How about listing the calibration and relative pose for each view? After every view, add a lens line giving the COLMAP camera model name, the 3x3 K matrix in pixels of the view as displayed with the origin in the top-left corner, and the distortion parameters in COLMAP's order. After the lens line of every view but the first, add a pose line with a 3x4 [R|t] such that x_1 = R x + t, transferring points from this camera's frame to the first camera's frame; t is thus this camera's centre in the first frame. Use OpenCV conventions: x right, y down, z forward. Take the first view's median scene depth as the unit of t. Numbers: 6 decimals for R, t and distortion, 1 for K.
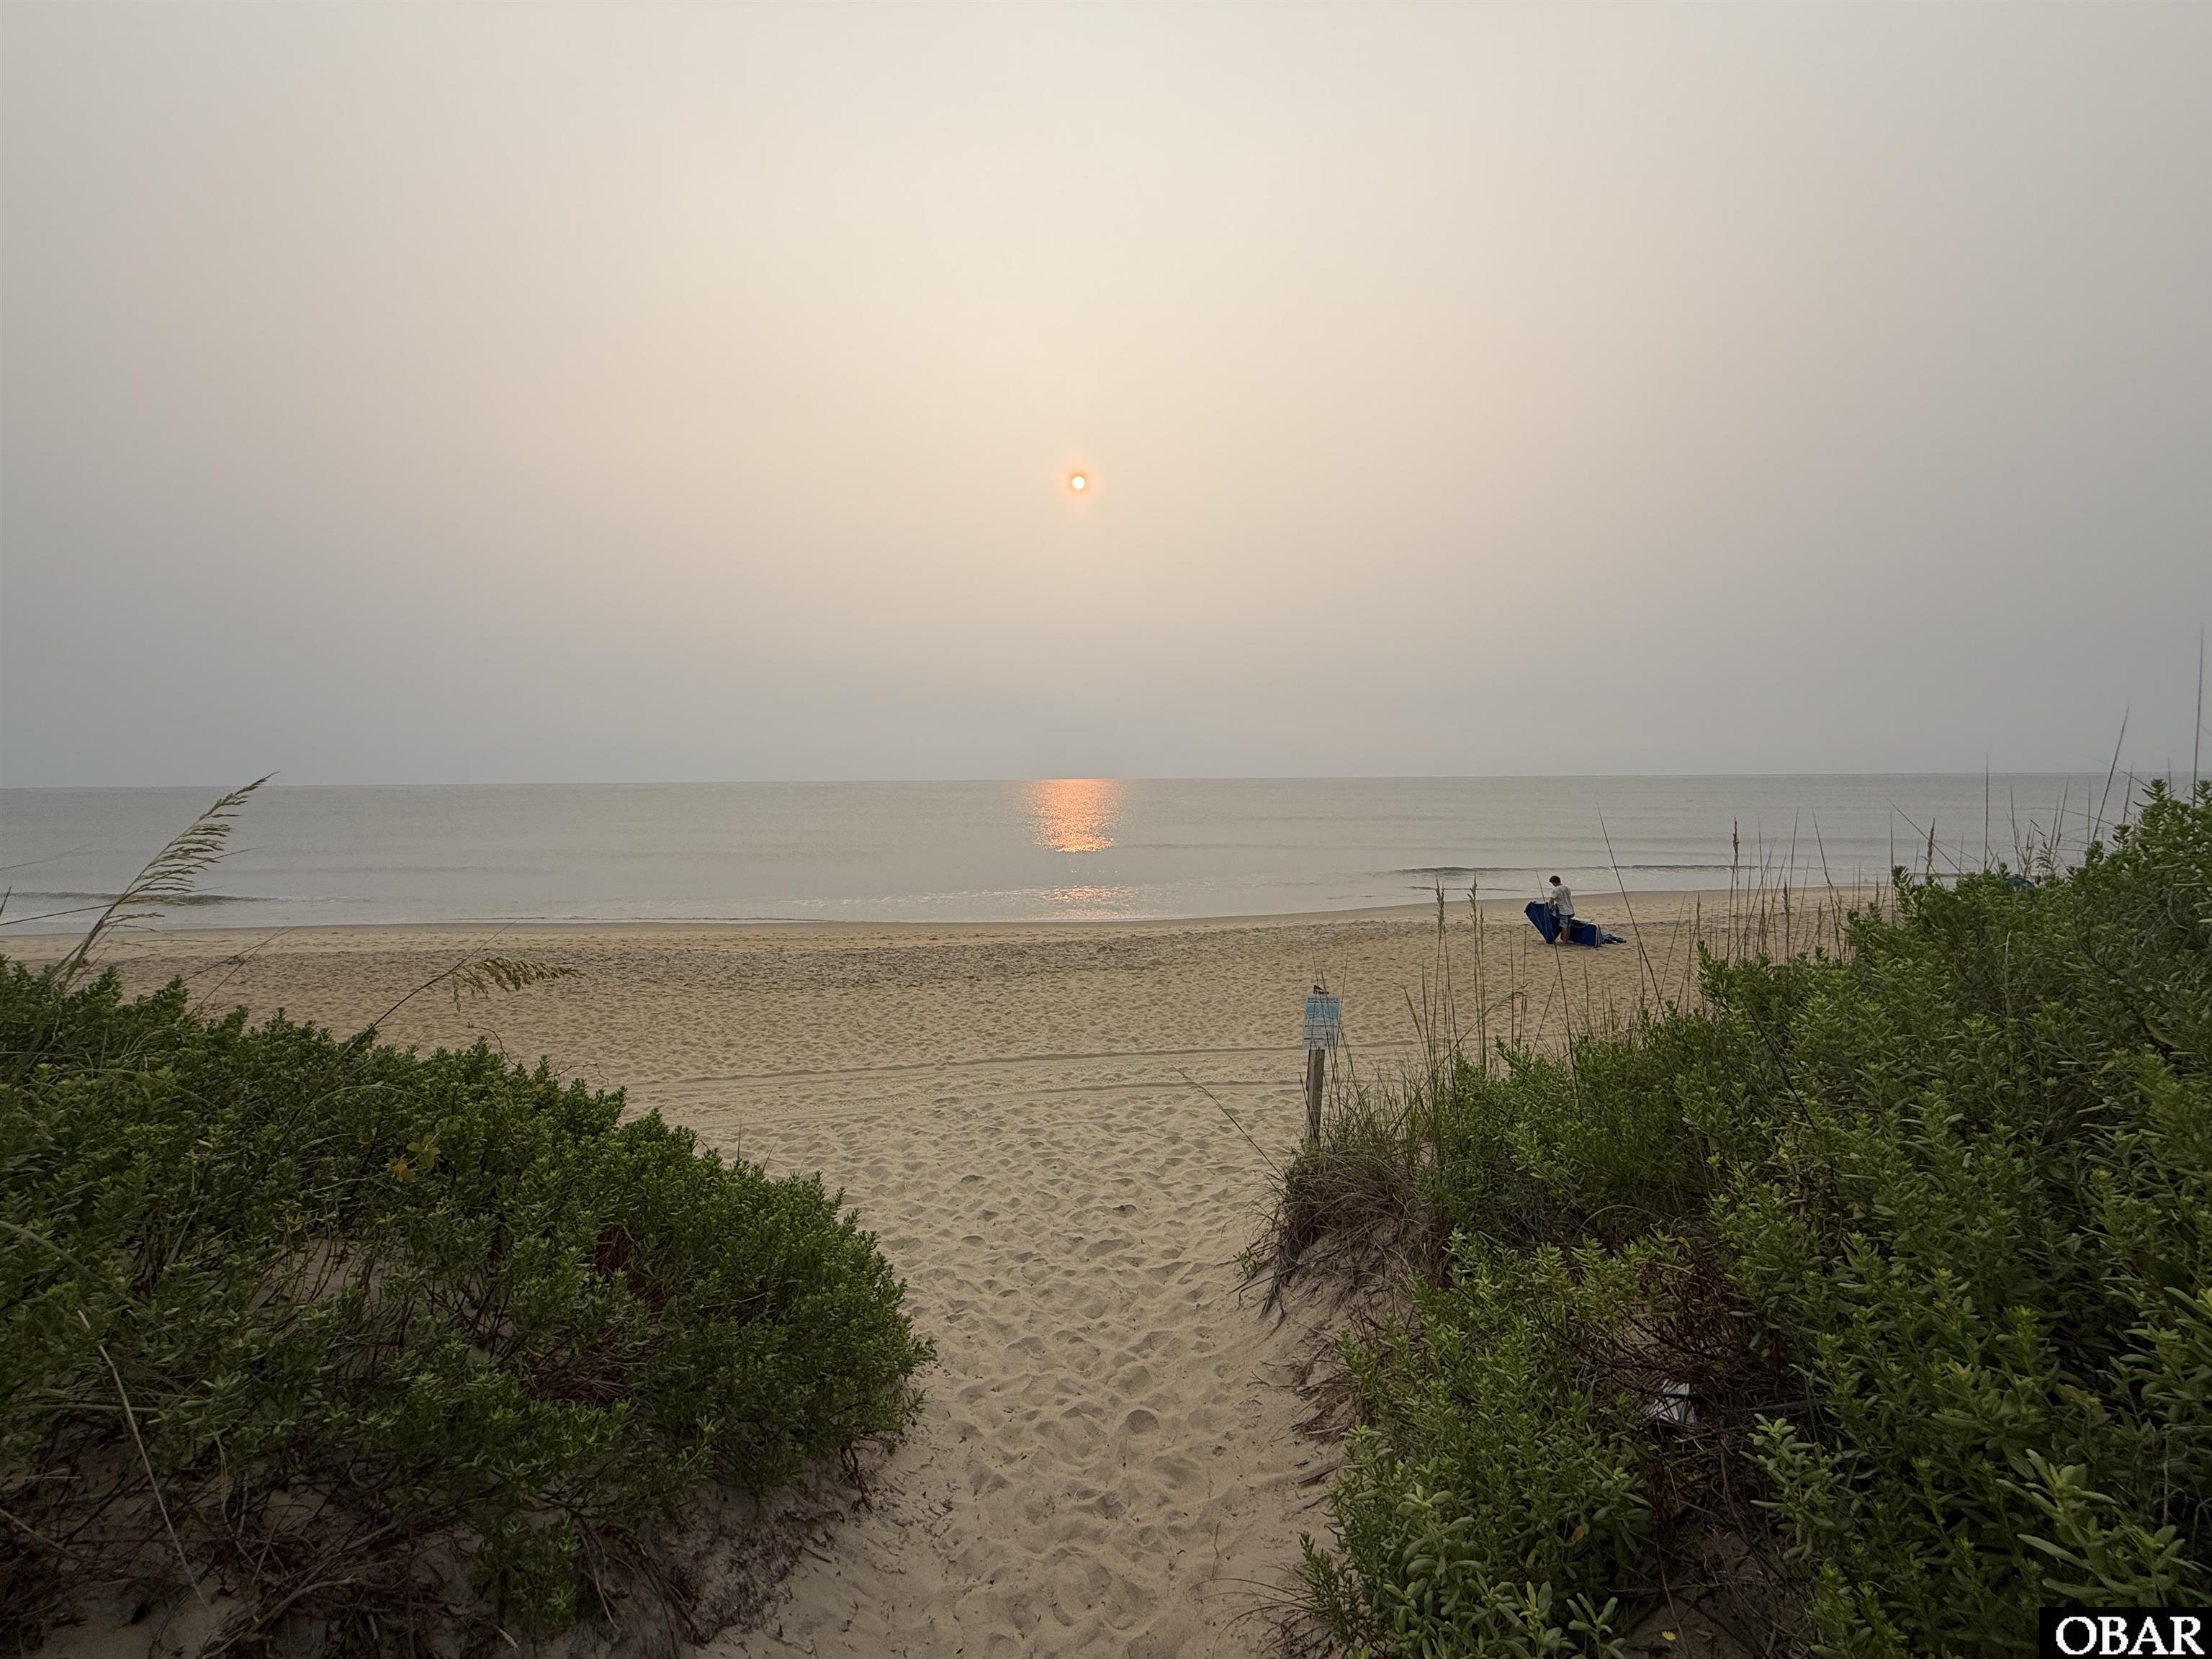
lens RADIAL K [[880.7, 0, 1106.0], [0, 880.7, 829.5], [0, 0, 1]] dist [0.000021, 0.000274]
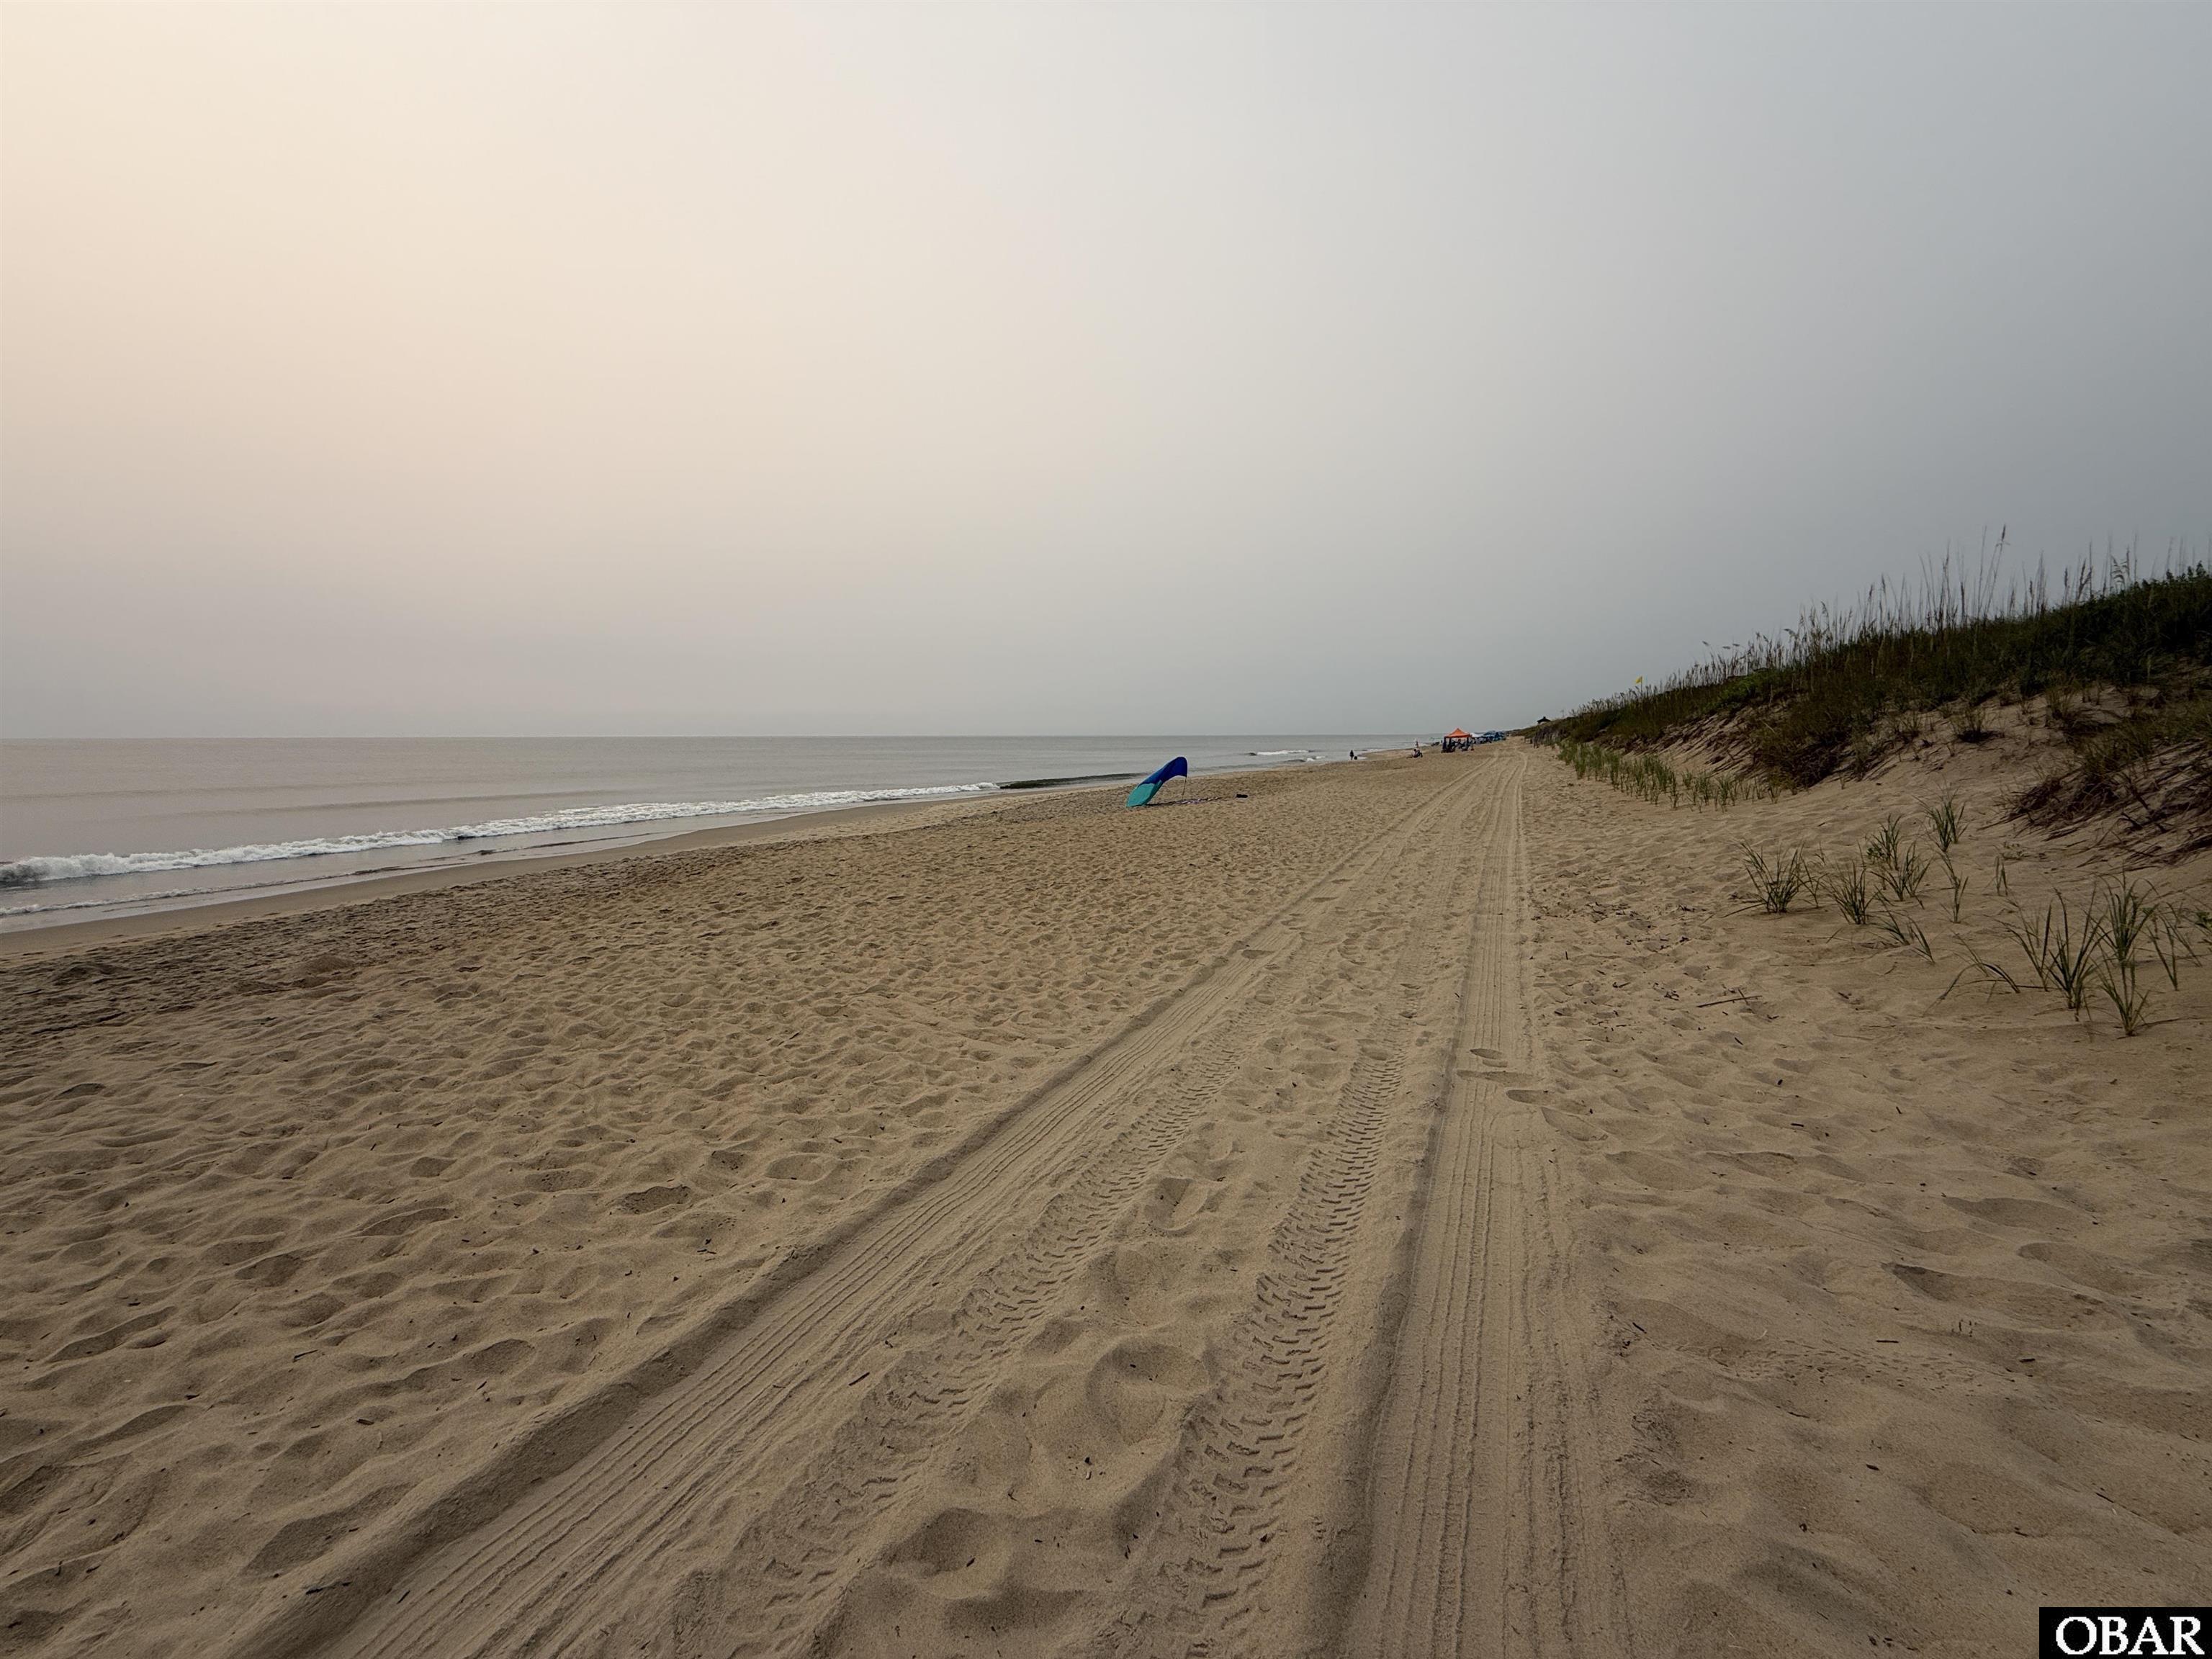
lens RADIAL K [[880.7, 0, 1106.0], [0, 880.7, 829.5], [0, 0, 1]] dist [0.000021, 0.000274]
pose [[0.550557, -0.084463, 0.830514, -0.235145], [0.048162, 0.996425, 0.069408, 0.236694], [-0.833407, 0.001786, 0.552657, 1.447814]]
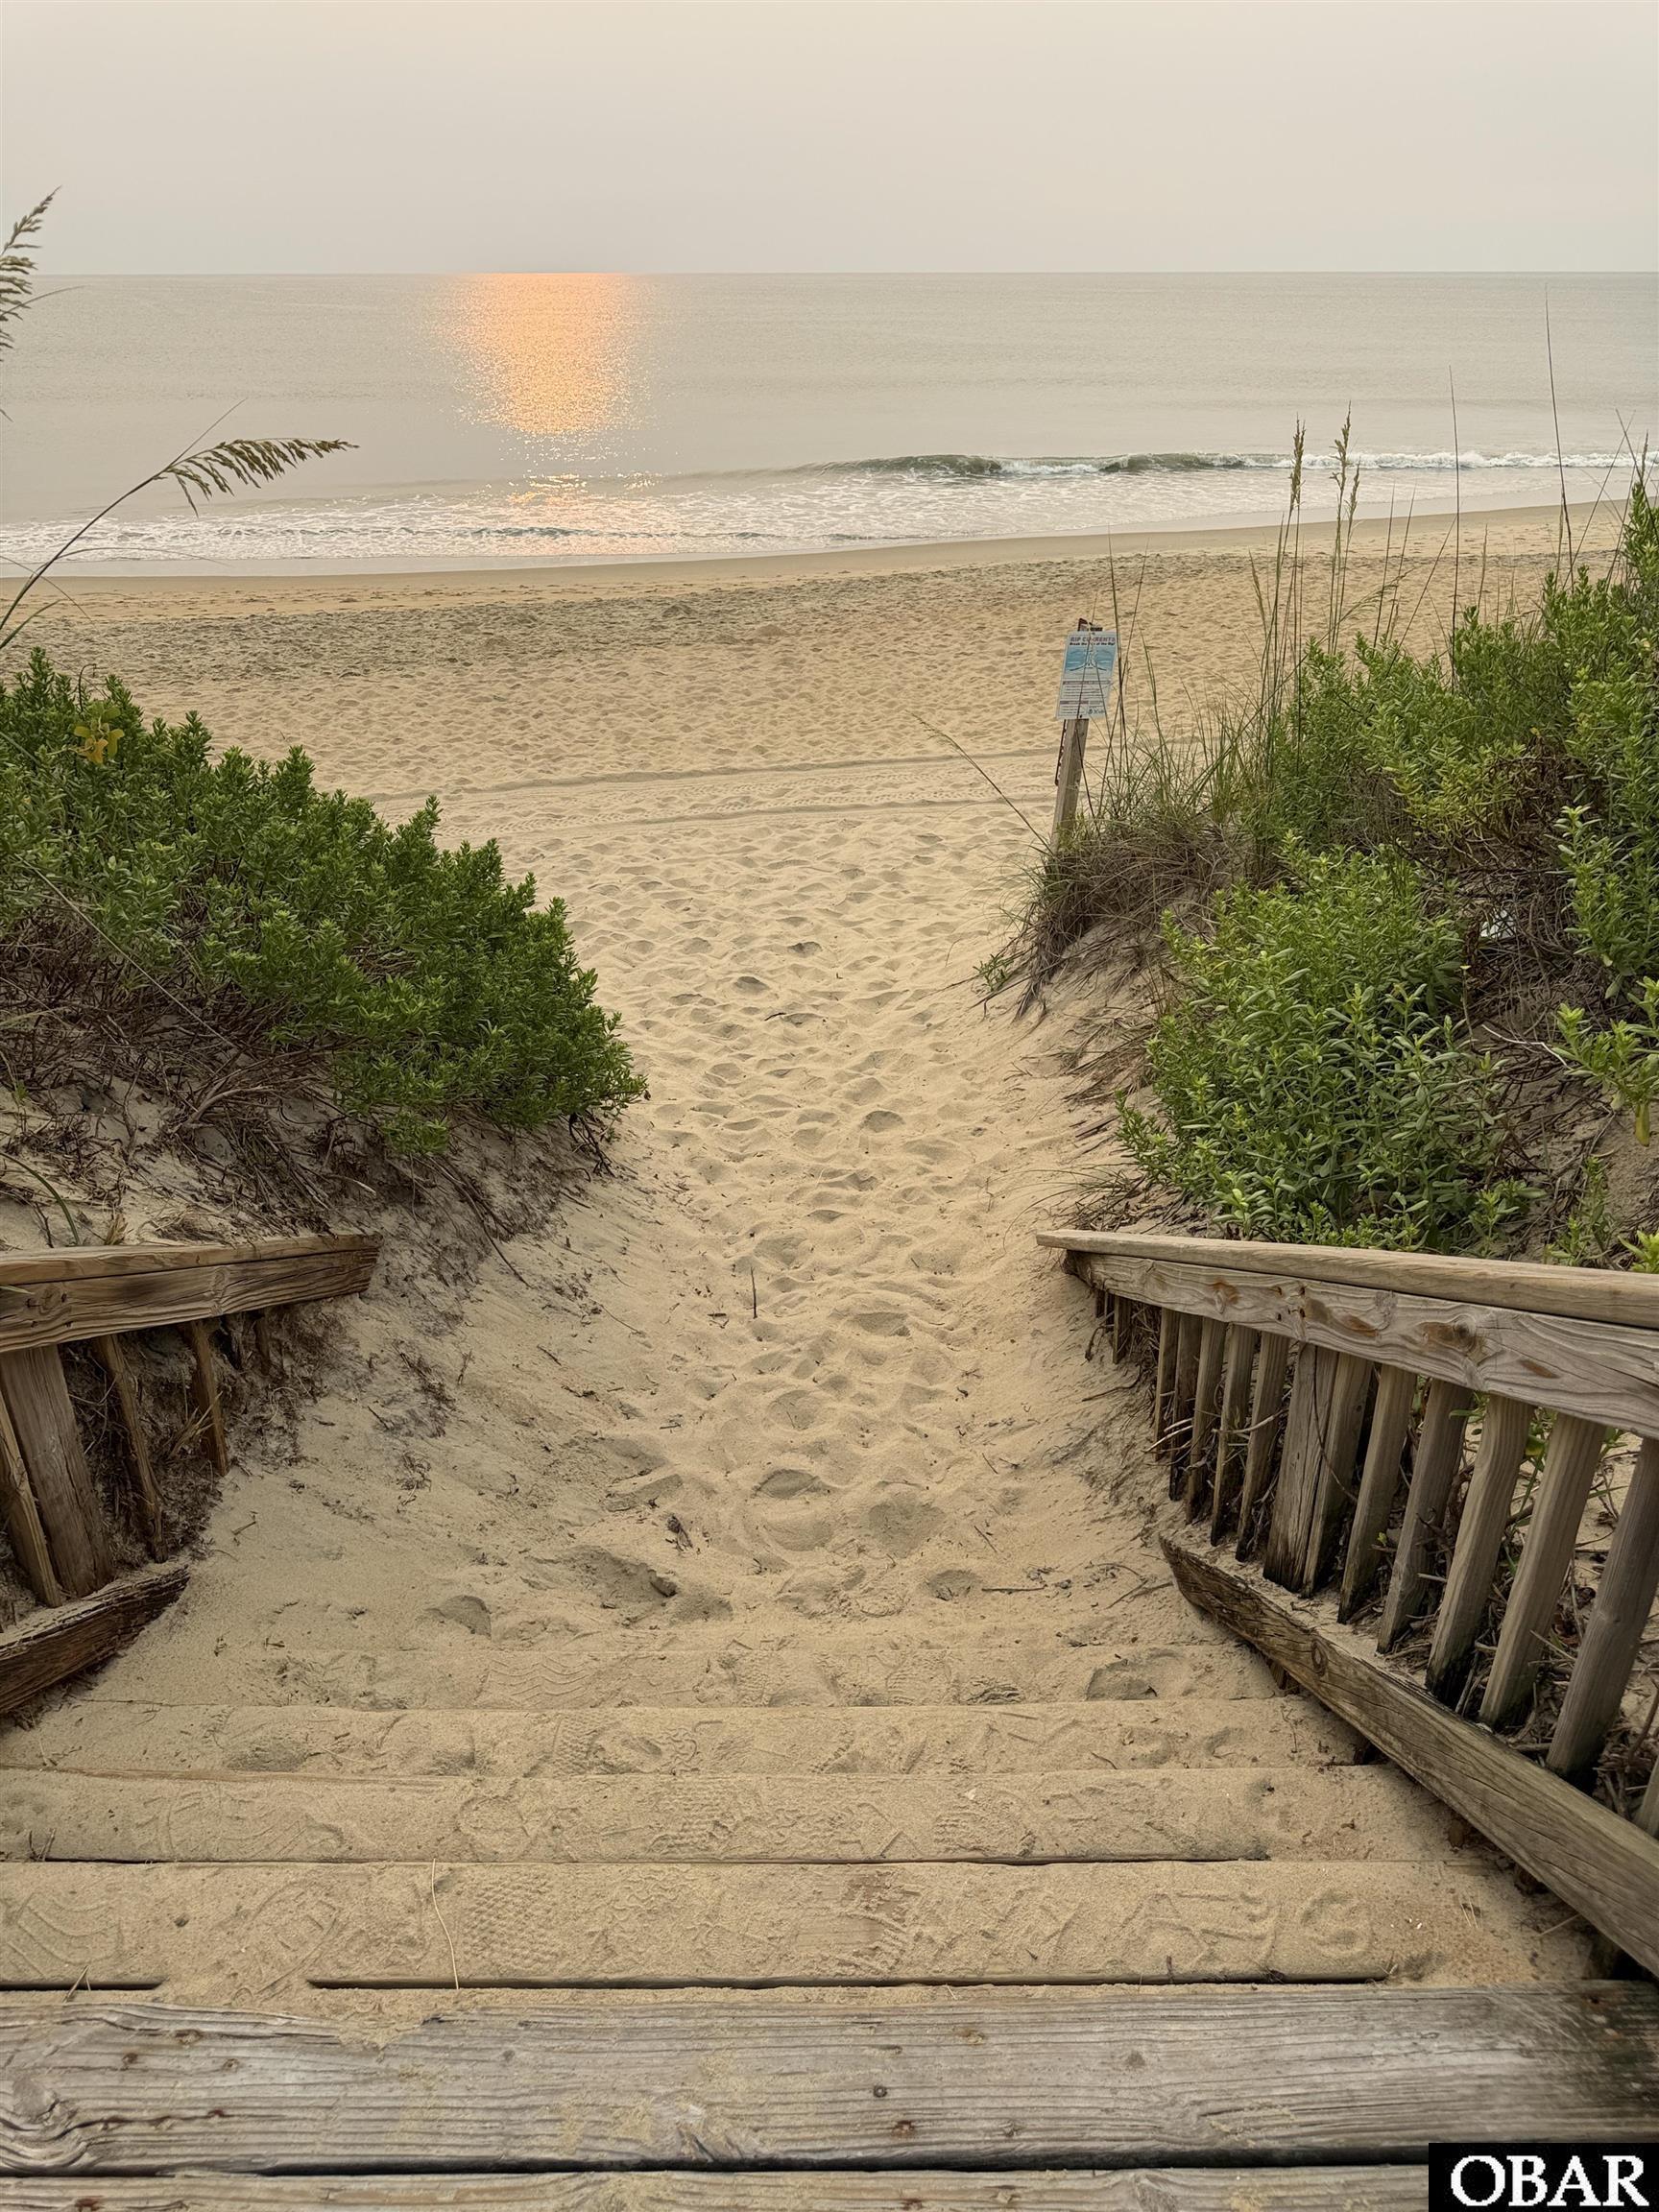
lens RADIAL K [[1534.7, 0, 828.6], [0, 1534.7, 1135.0], [0, 0, 1]] dist [0.139777, -0.256609]
pose [[0.993141, -0.051270, 0.105083, -0.091463], [0.000799, 0.901690, 0.432383, 0.025699], [-0.116921, -0.429333, 0.895546, -0.177001]]
